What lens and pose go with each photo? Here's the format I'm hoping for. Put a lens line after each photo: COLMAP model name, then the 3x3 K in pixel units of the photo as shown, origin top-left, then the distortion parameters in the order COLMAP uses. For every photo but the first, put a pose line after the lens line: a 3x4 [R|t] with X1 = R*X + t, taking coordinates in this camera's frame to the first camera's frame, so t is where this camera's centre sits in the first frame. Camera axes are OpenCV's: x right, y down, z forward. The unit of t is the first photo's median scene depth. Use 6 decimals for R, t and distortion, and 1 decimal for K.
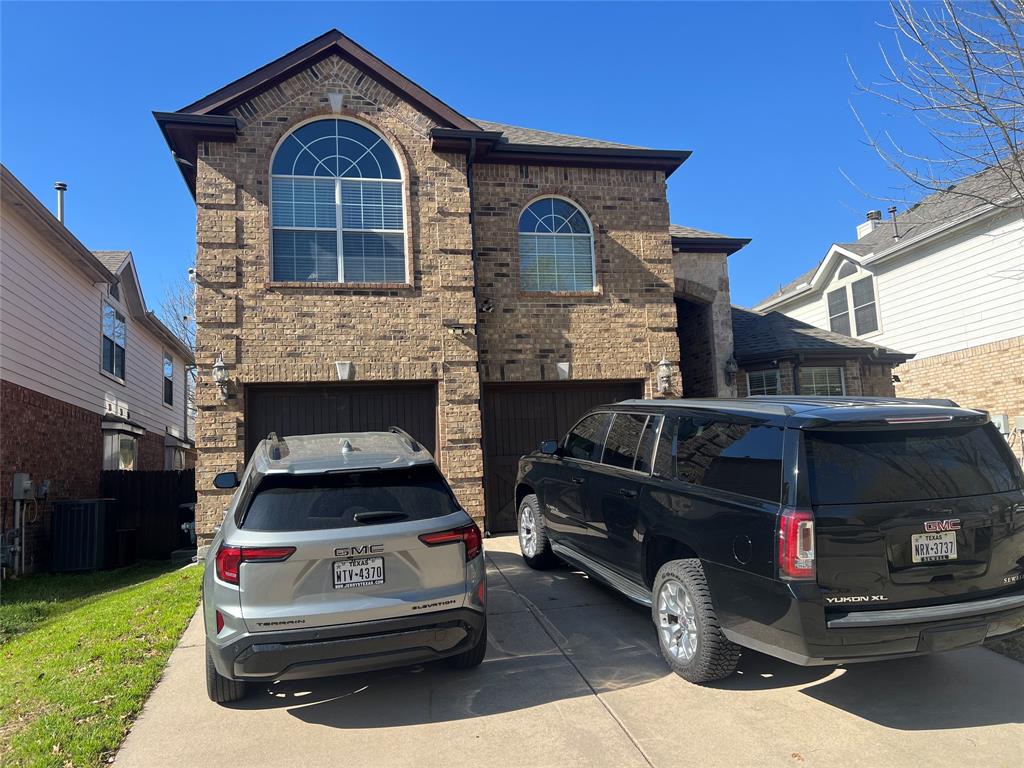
lens RADIAL K [[773.3, 0, 512.2], [0, 773.3, 385.9], [0, 0, 1]] dist [0.086177, -0.000976]
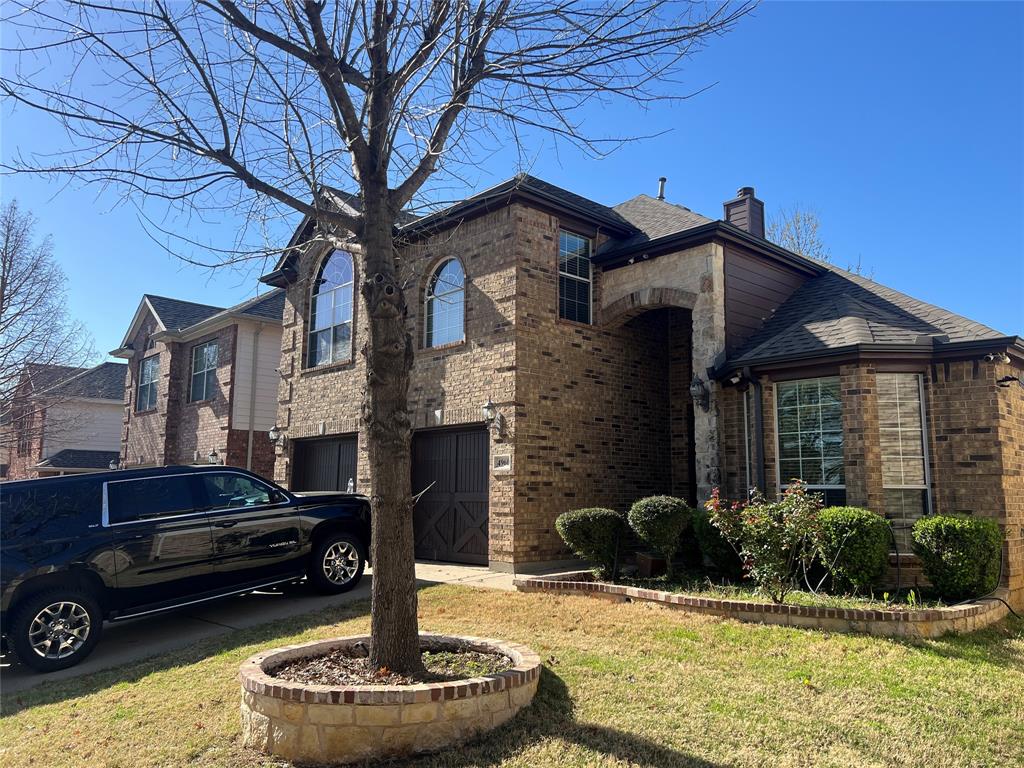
lens RADIAL K [[773.3, 0, 510.6], [0, 773.3, 383.6], [0, 0, 1]] dist [0.086177, -0.000976]
pose [[0.508796, -0.071029, -0.857952, 1.057730], [0.080781, 0.996132, -0.034563, -0.021186], [0.857089, -0.051720, 0.512566, 0.518114]]
